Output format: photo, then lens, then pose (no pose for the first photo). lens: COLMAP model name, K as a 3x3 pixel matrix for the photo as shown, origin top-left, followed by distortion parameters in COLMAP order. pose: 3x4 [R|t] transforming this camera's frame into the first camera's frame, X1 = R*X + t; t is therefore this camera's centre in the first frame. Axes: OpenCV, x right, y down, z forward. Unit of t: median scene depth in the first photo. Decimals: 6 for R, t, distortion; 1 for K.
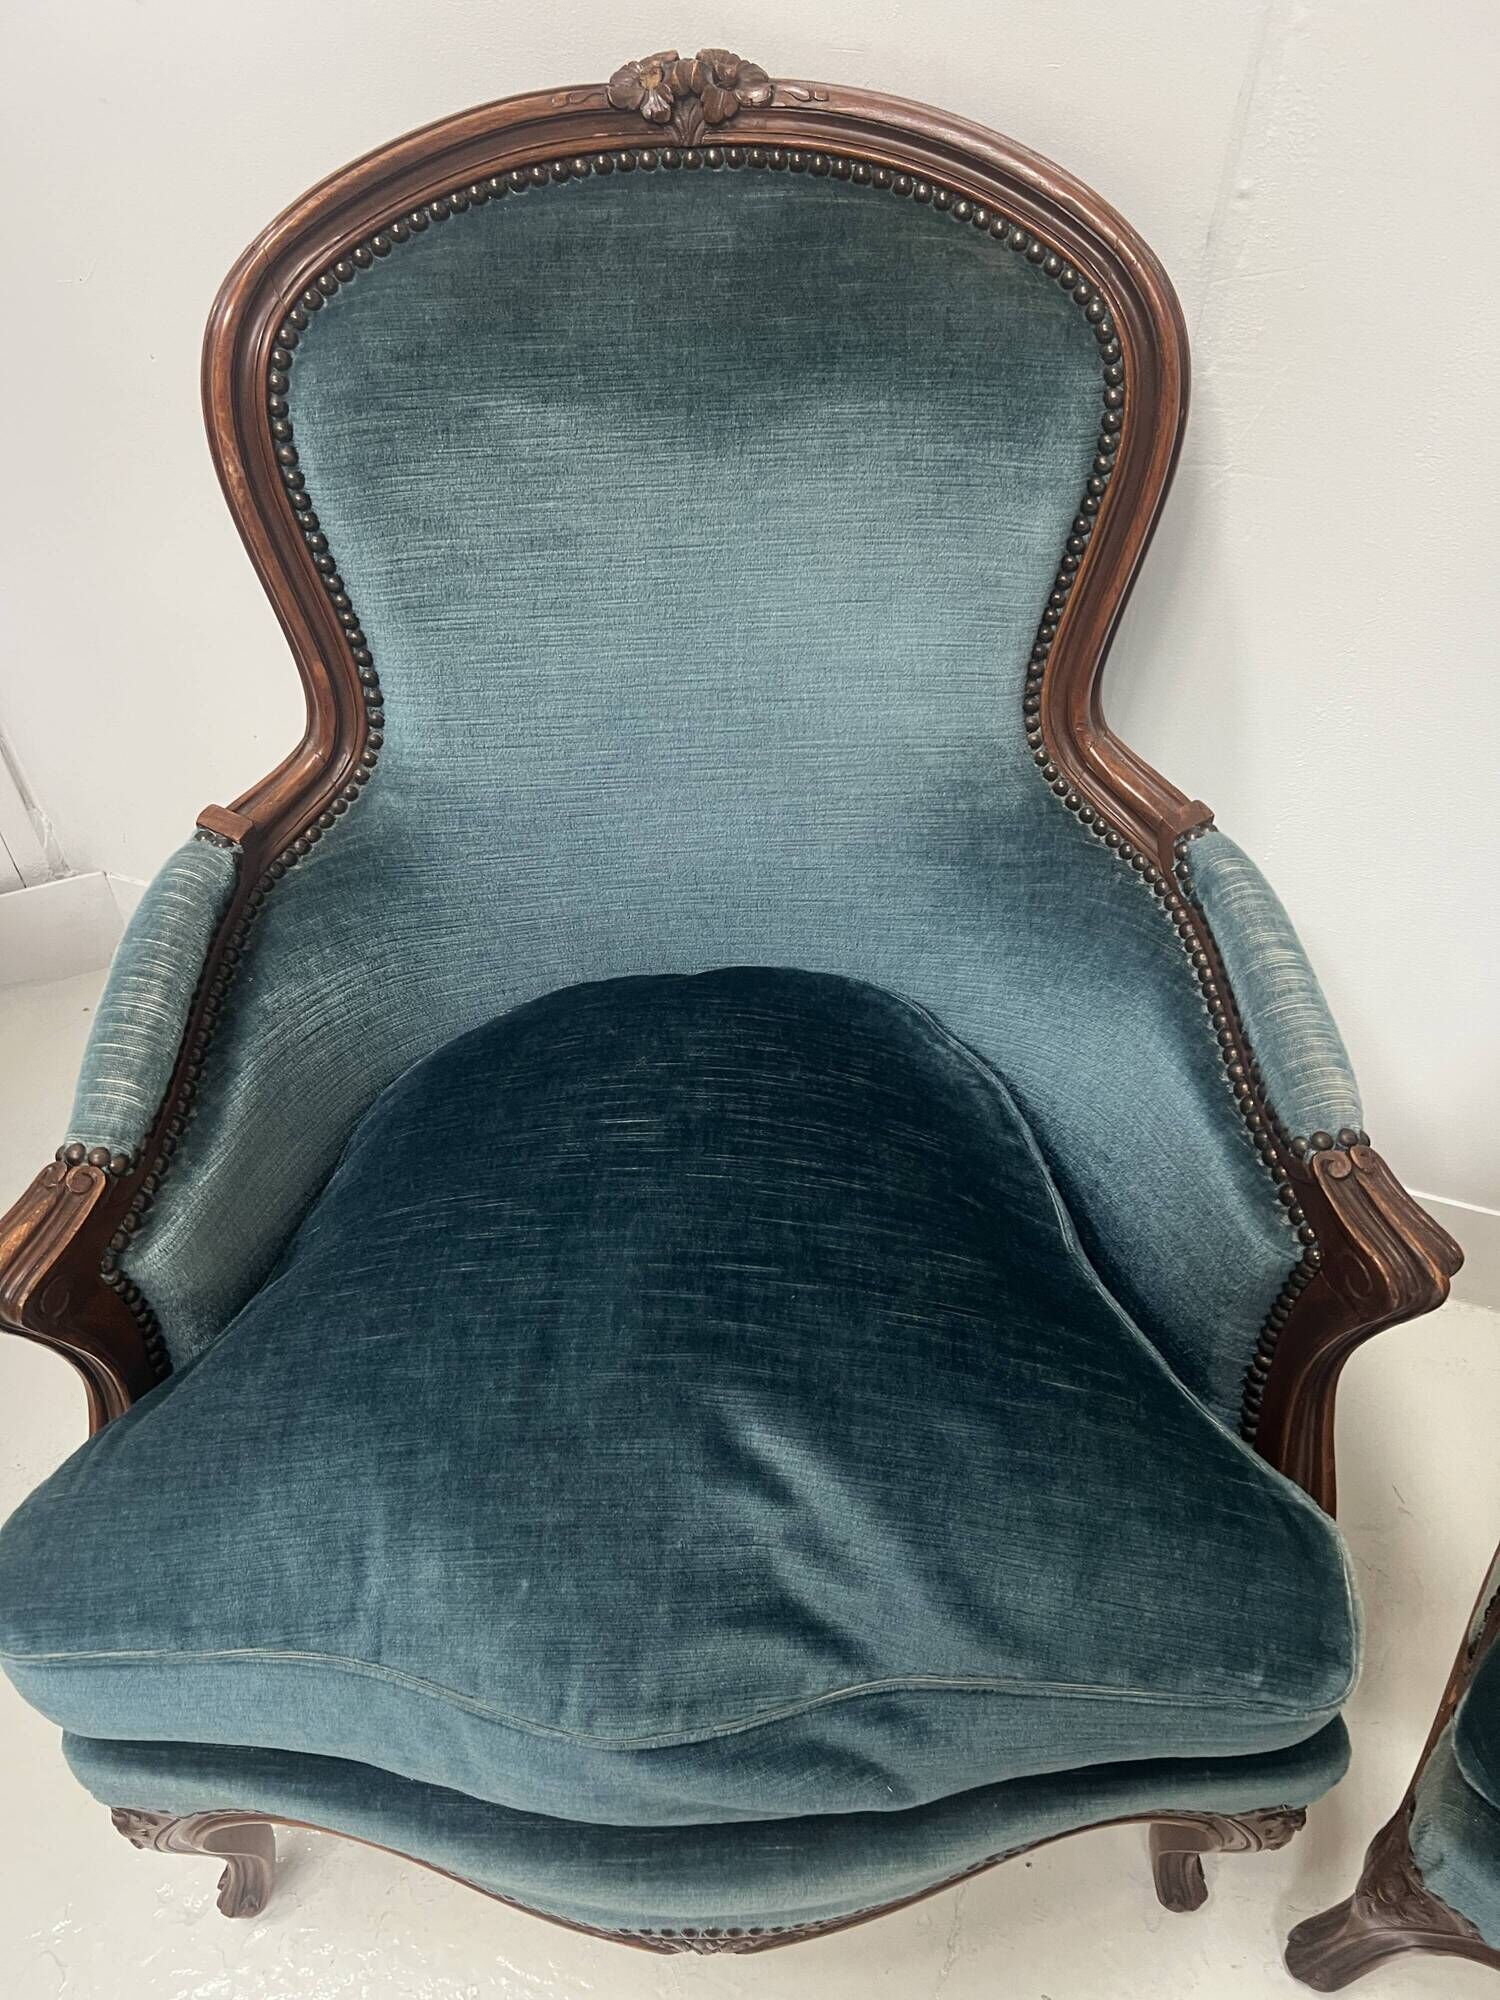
lens RADIAL K [[1497.3, 0, 737.4], [0, 1497.3, 1002.6], [0, 0, 1]] dist [0.051742, -0.071910]
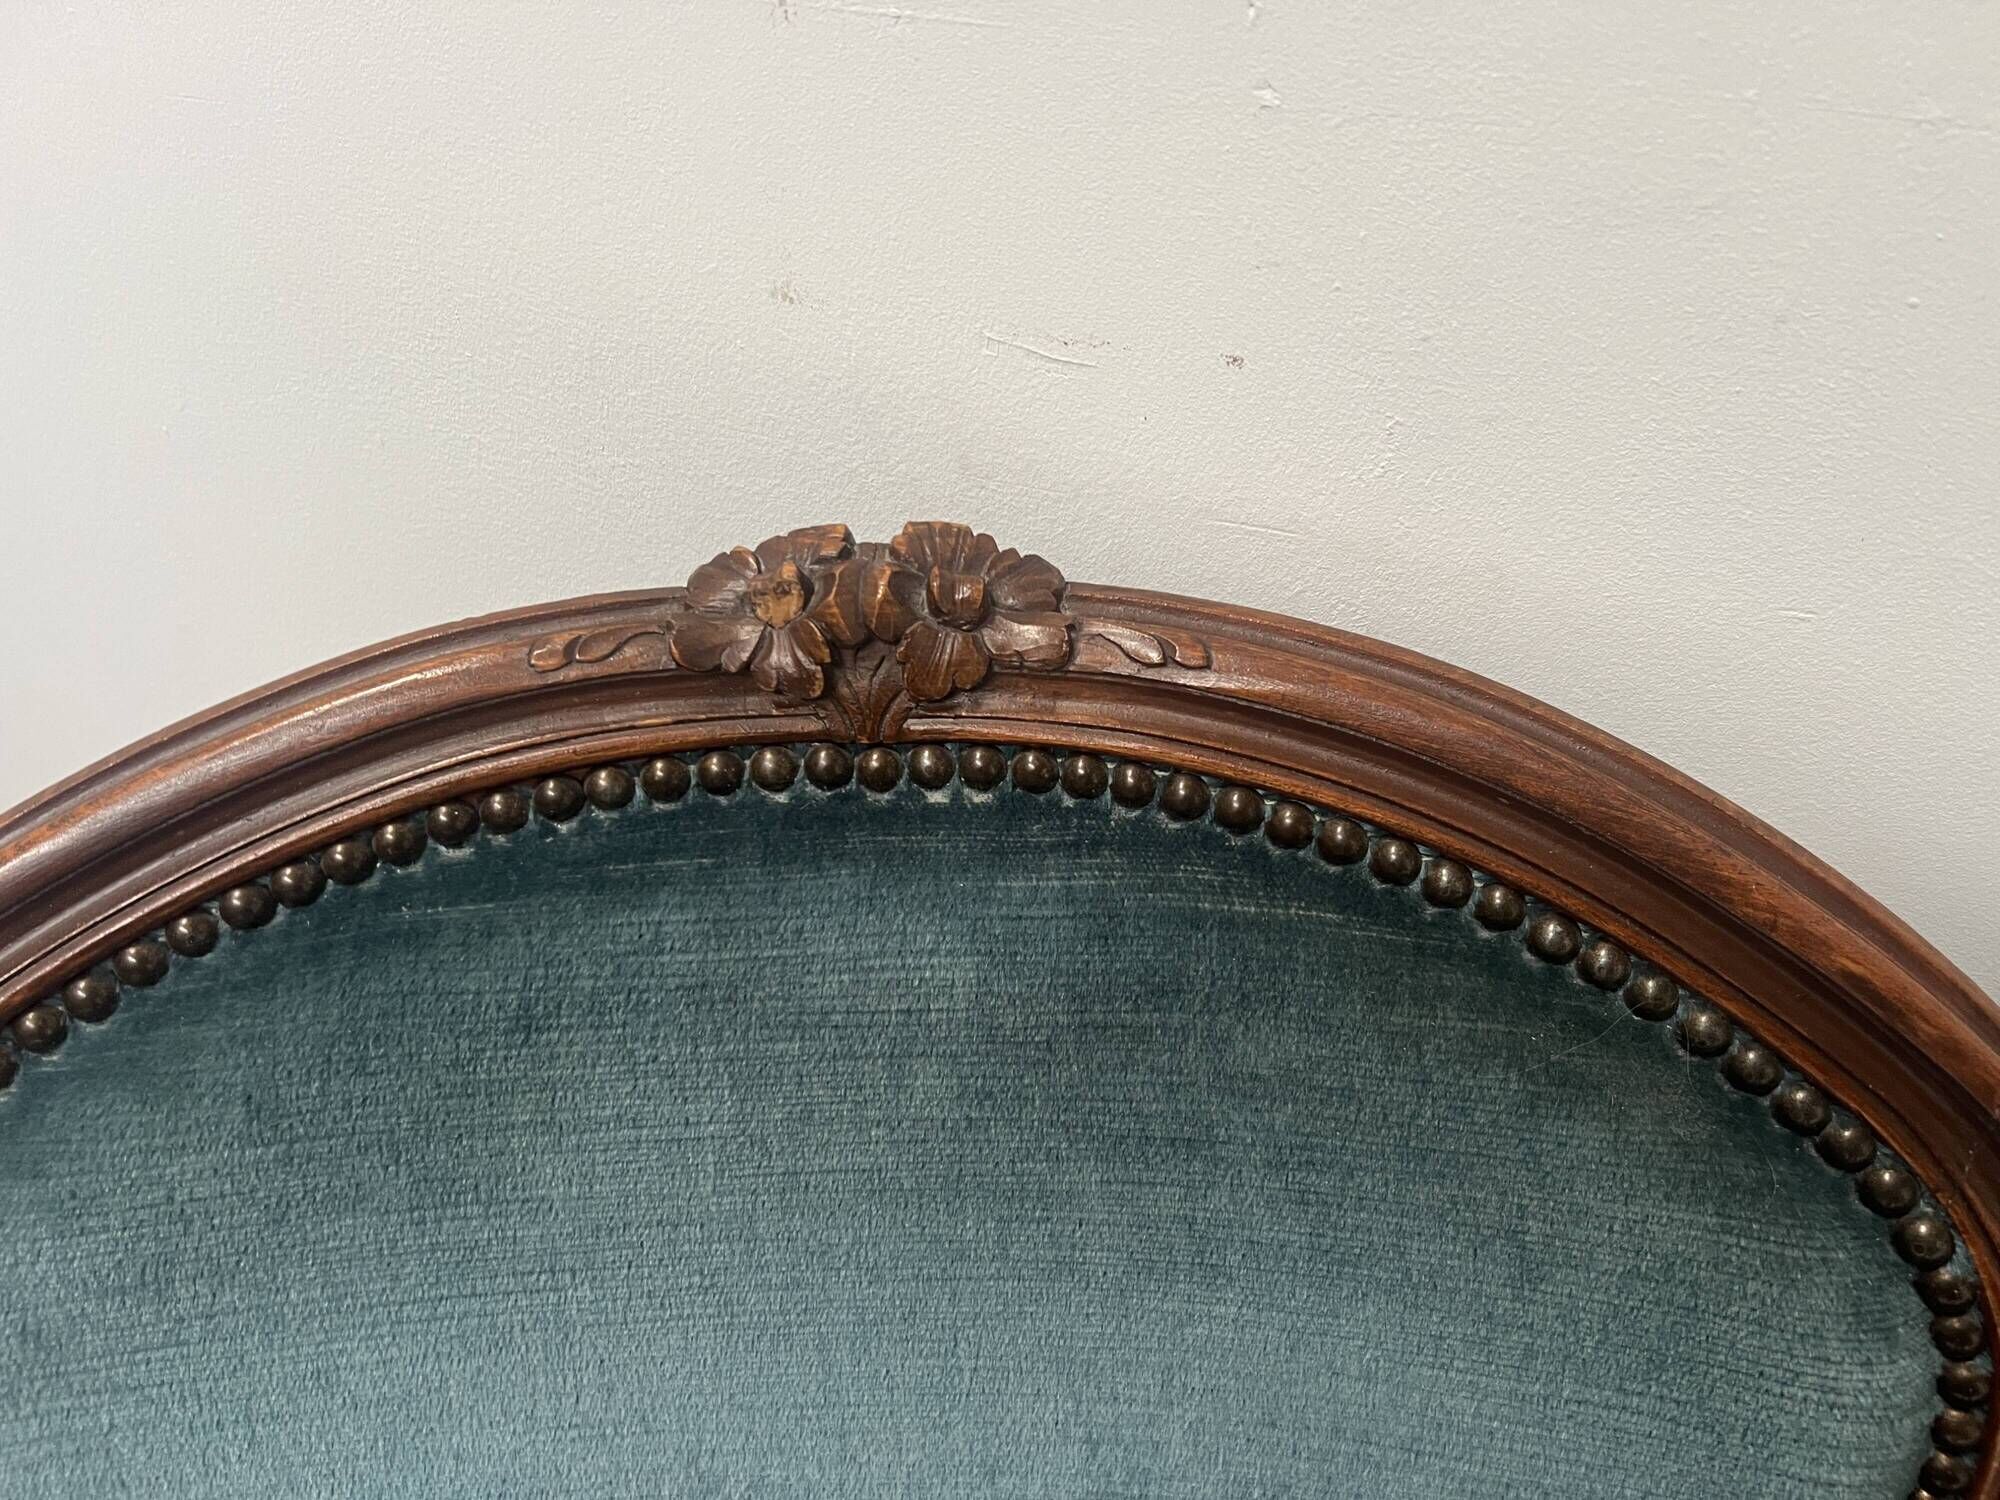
lens RADIAL K [[1486.4, 0, 1000.0], [0, 1486.4, 750.0], [0, 0, 1]] dist [0.035438, -0.031895]
pose [[0.999128, 0.020589, -0.036325, 0.018528], [-0.024544, 0.993403, -0.112022, -0.524223], [0.033779, 0.112816, 0.993042, 0.600808]]
